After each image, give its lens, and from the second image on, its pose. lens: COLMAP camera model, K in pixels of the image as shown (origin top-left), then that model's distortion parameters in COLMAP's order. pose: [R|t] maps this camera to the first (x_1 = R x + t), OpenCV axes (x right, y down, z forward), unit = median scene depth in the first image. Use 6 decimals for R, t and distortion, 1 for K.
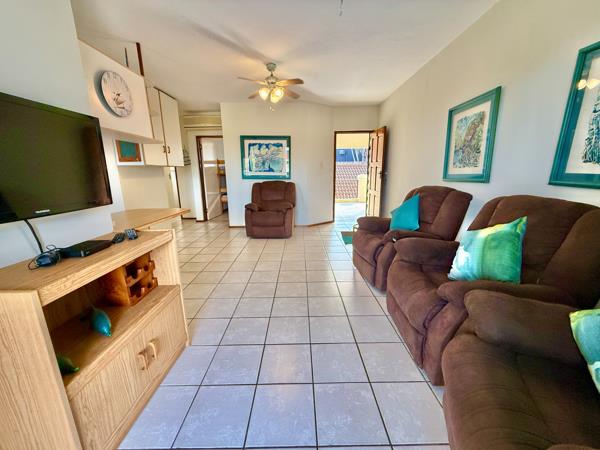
lens RADIAL K [[239.1, 0, 301.1], [0, 239.1, 226.6], [0, 0, 1]] dist [-0.002535, -0.000472]
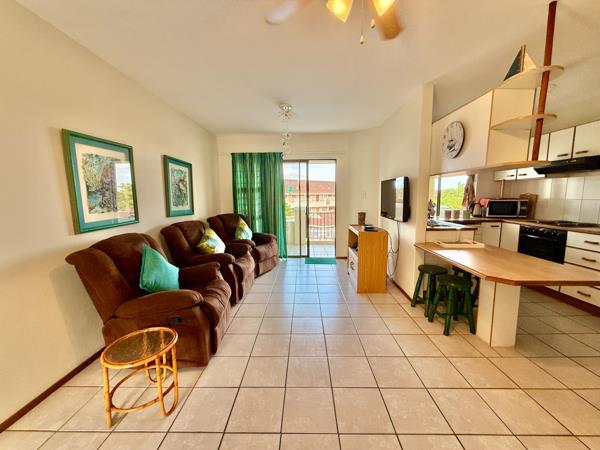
lens RADIAL K [[239.1, 0, 300.8], [0, 239.1, 225.6], [0, 0, 1]] dist [-0.002535, -0.000472]
pose [[-0.998781, 0.023308, 0.043511, -0.059676], [0.036571, 0.941448, 0.335168, -0.441286], [-0.033152, 0.336351, -0.941153, 1.708270]]
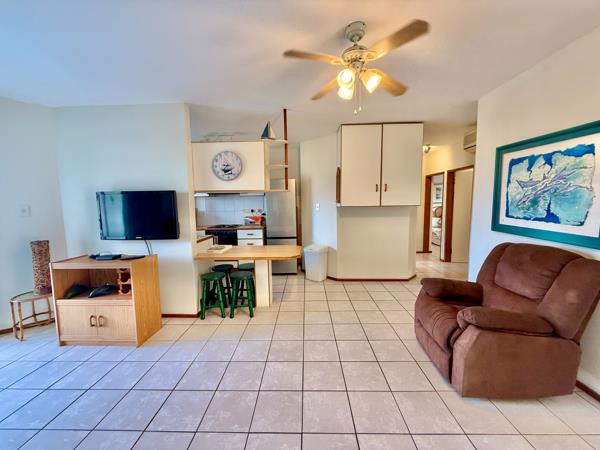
lens RADIAL K [[239.1, 0, 301.0], [0, 239.1, 226.4], [0, 0, 1]] dist [-0.002535, -0.000472]
pose [[-0.030942, 0.112042, -0.993222, 0.516519], [-0.207899, 0.971243, 0.116039, -0.348286], [0.977661, 0.210080, -0.006759, 1.152844]]
